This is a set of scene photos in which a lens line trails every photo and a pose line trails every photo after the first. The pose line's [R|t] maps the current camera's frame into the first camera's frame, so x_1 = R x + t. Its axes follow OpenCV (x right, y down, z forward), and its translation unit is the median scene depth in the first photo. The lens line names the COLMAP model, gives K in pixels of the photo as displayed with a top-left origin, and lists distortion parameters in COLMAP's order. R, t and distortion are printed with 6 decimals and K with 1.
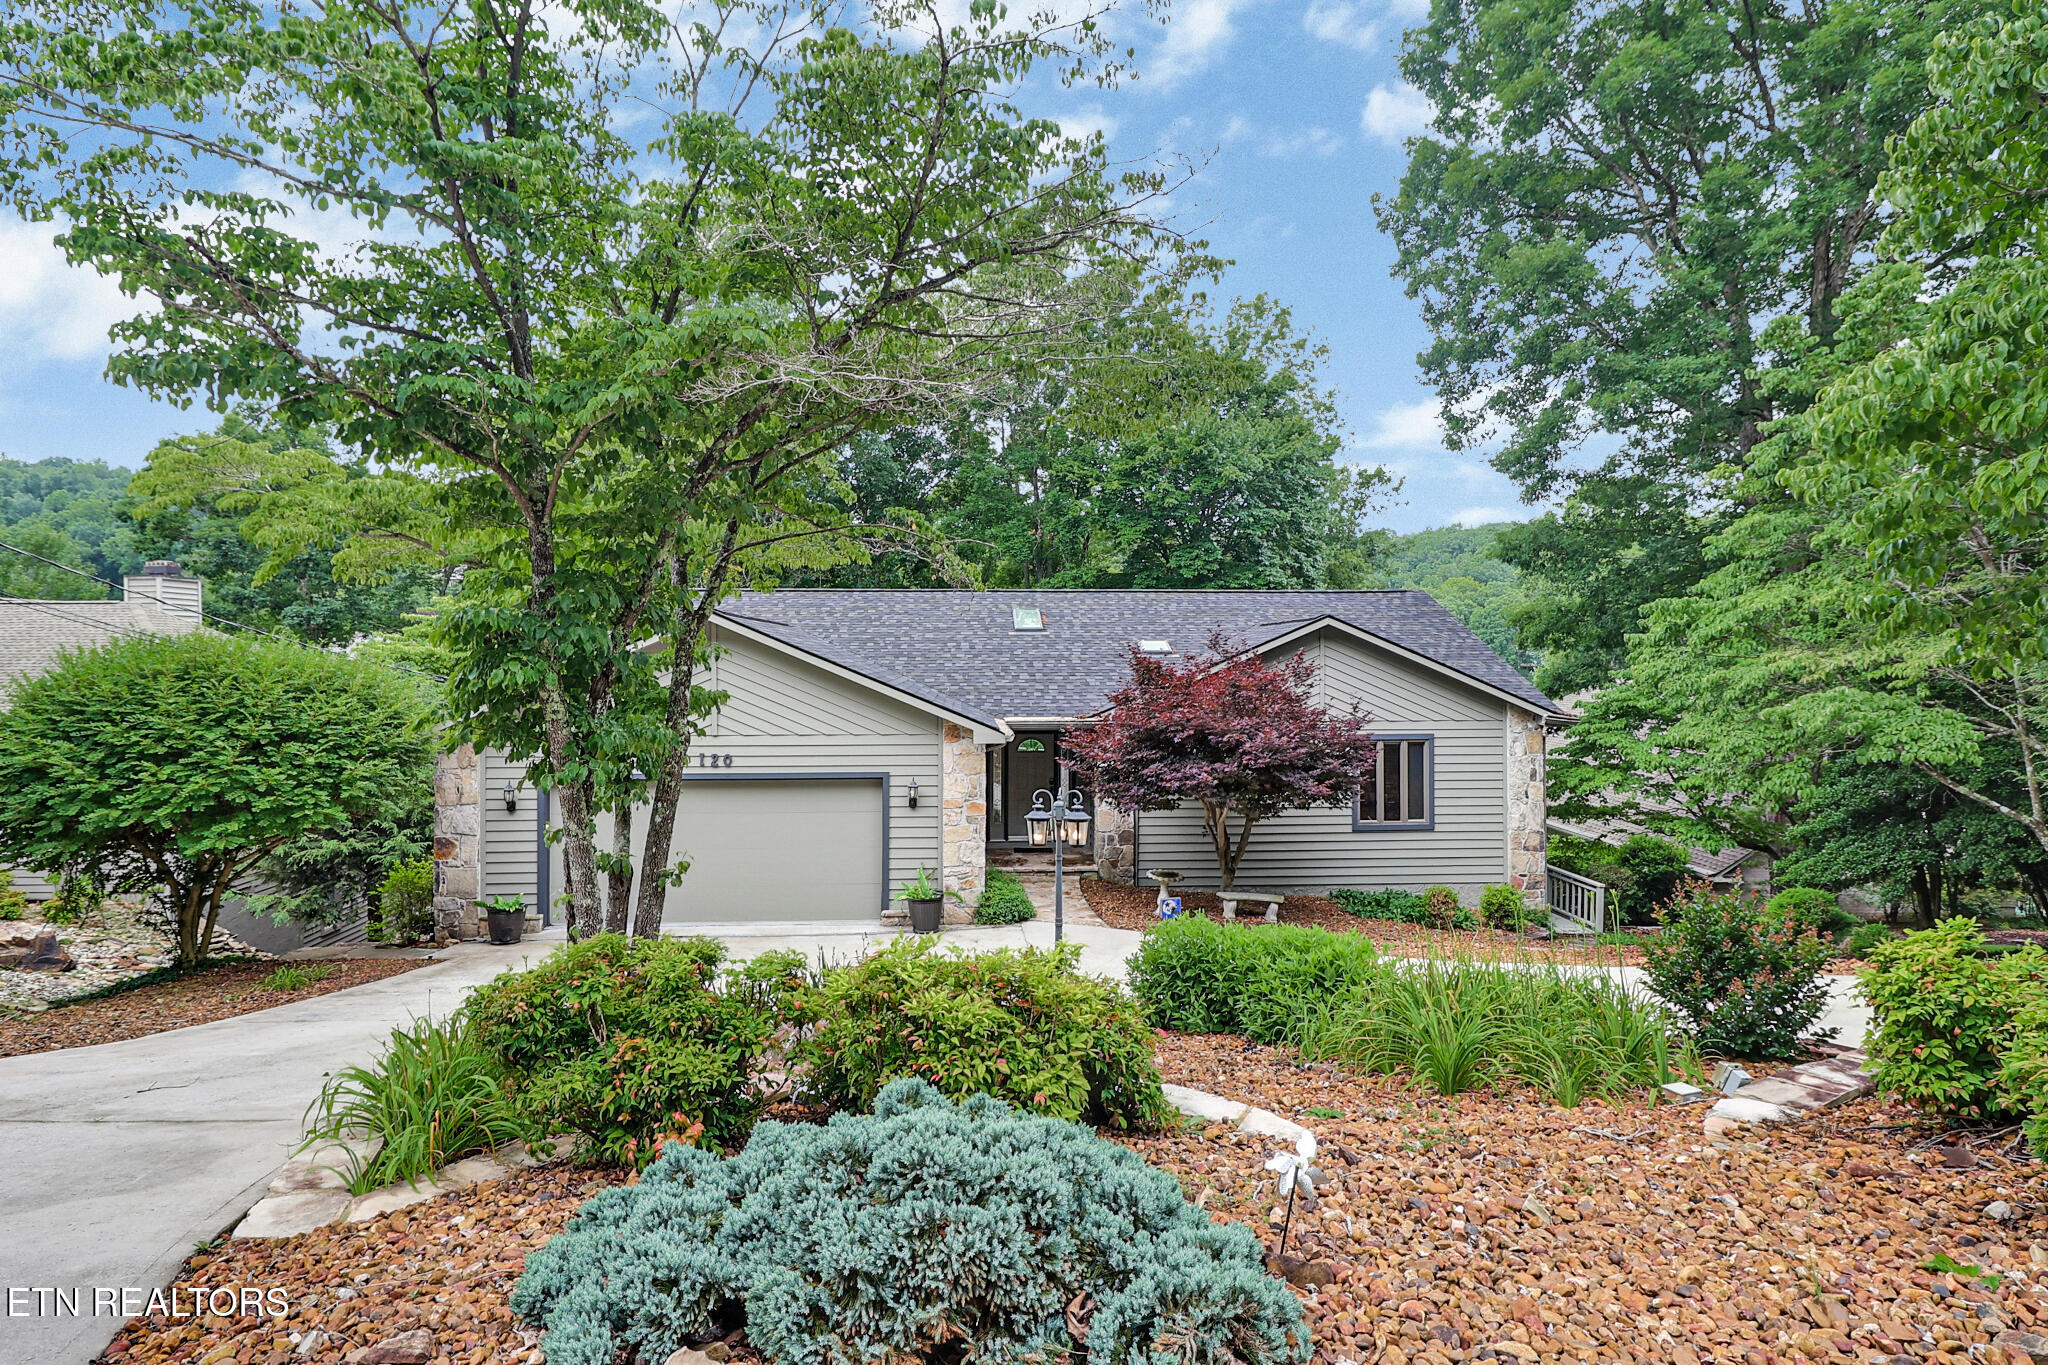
lens RADIAL K [[1122.8, 0, 1022.5], [0, 1122.8, 675.7], [0, 0, 1]] dist [-0.007133, 0.000051]
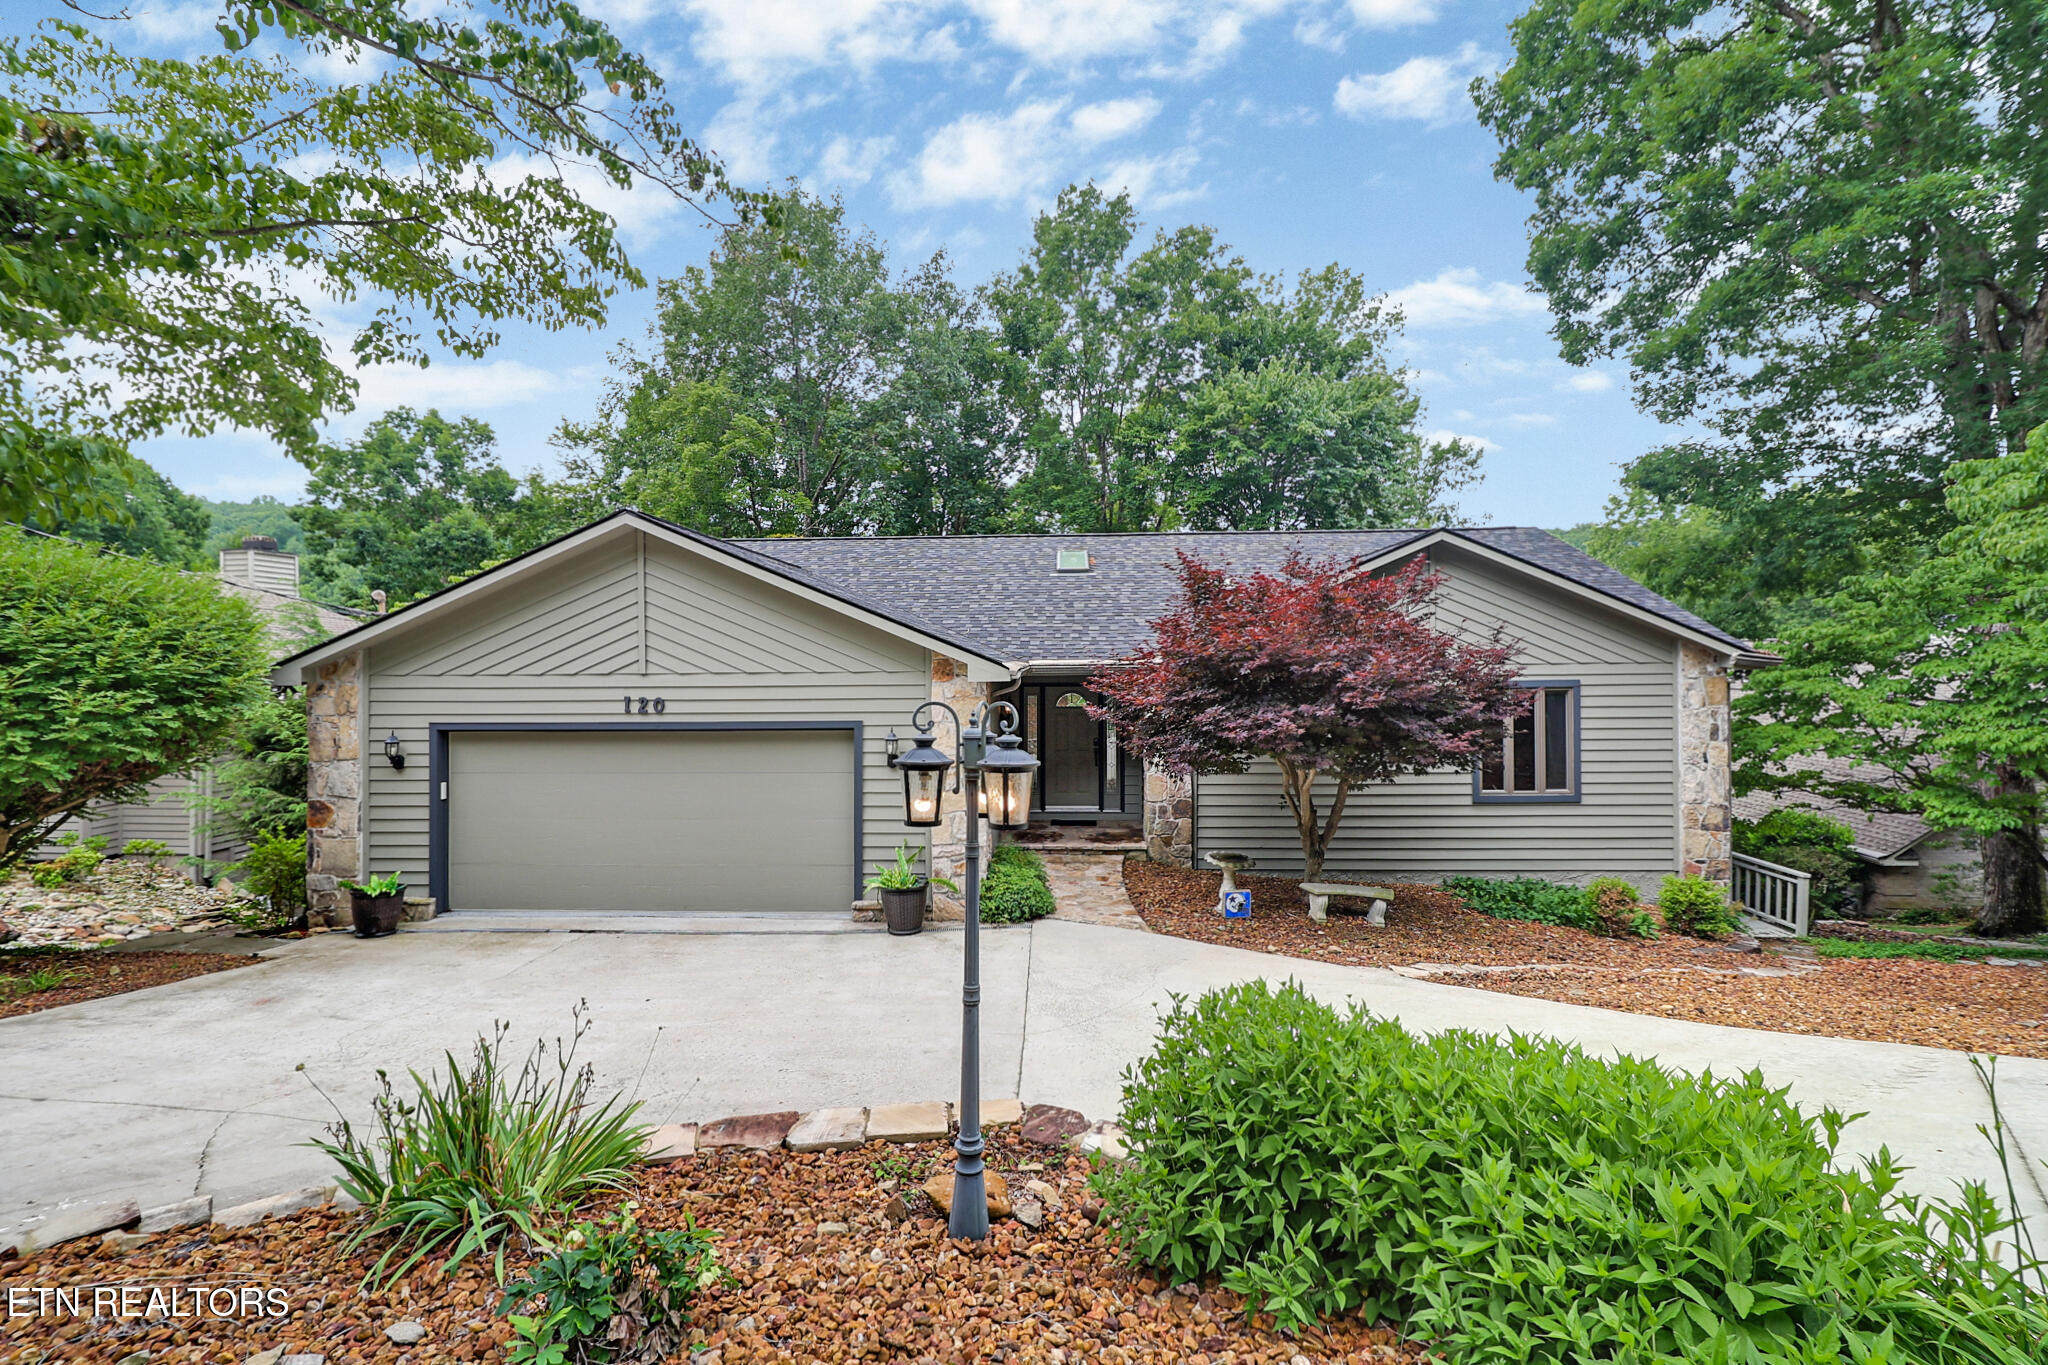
lens RADIAL K [[951.5, 0, 1020.8], [0, 951.5, 697.2], [0, 0, 1]] dist [-0.019035, -0.001822]
pose [[0.995094, -0.002325, -0.098909, 0.046373], [0.005014, 0.999624, 0.026950, 0.046594], [0.098809, -0.027314, 0.994731, 0.323459]]
